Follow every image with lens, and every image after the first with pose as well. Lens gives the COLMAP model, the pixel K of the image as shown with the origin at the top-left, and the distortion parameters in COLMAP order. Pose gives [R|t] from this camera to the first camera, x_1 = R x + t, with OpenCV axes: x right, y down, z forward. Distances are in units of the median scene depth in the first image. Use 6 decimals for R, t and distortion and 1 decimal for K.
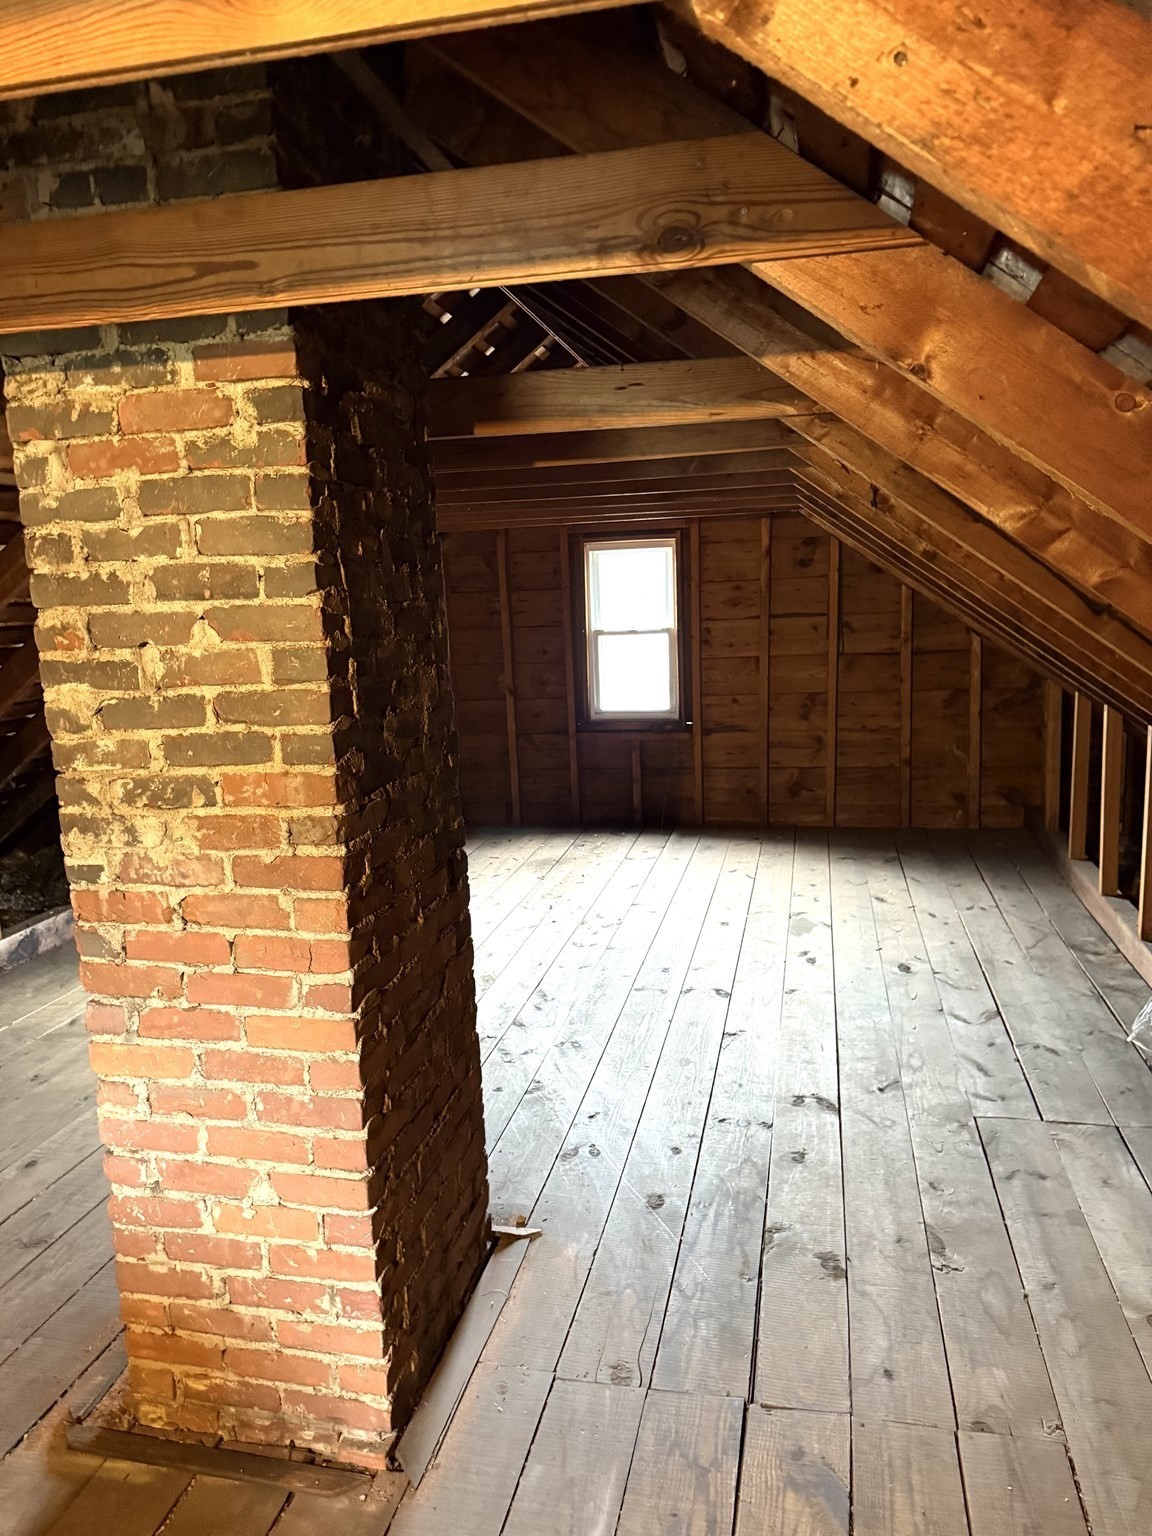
lens RADIAL K [[1078.9, 0, 583.7], [0, 1078.9, 765.4], [0, 0, 1]] dist [0.032638, -0.035524]
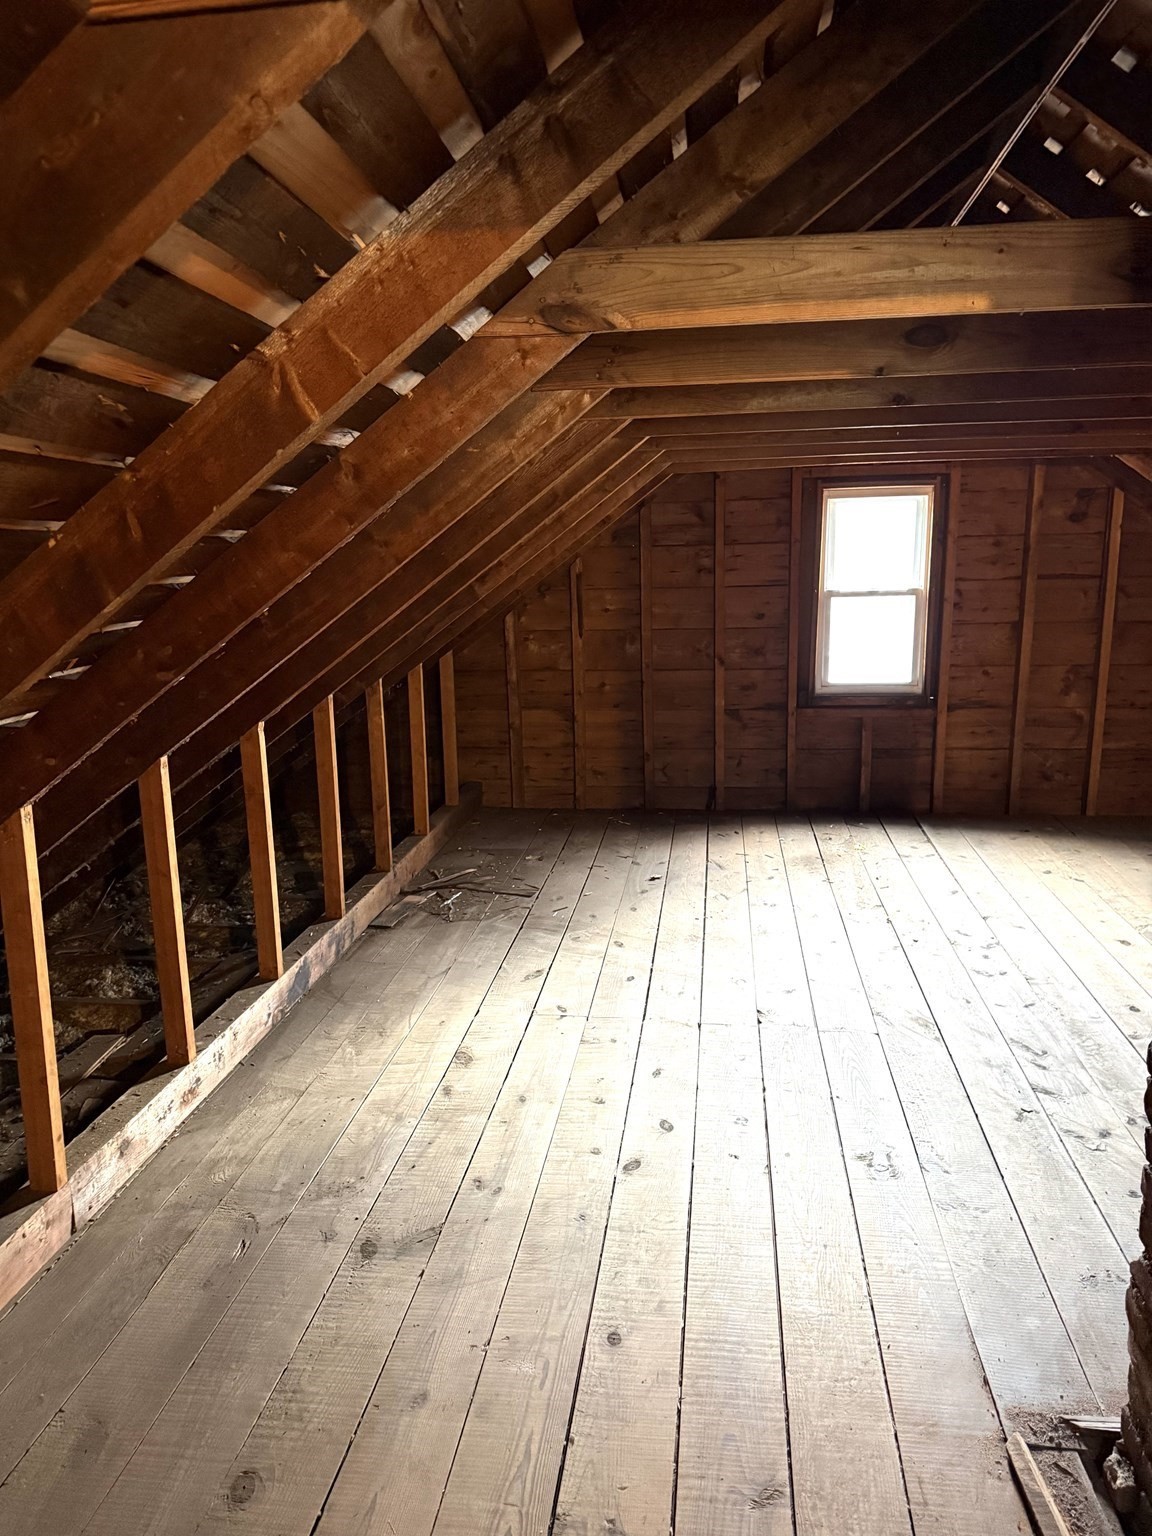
lens RADIAL K [[1078.9, 0, 566.9], [0, 1078.9, 774.4], [0, 0, 1]] dist [0.032638, -0.035524]
pose [[0.997205, 0.001473, 0.074700, -0.269093], [-0.004719, 0.999051, 0.043299, -0.014199], [-0.074566, -0.043530, 0.996266, 0.141738]]
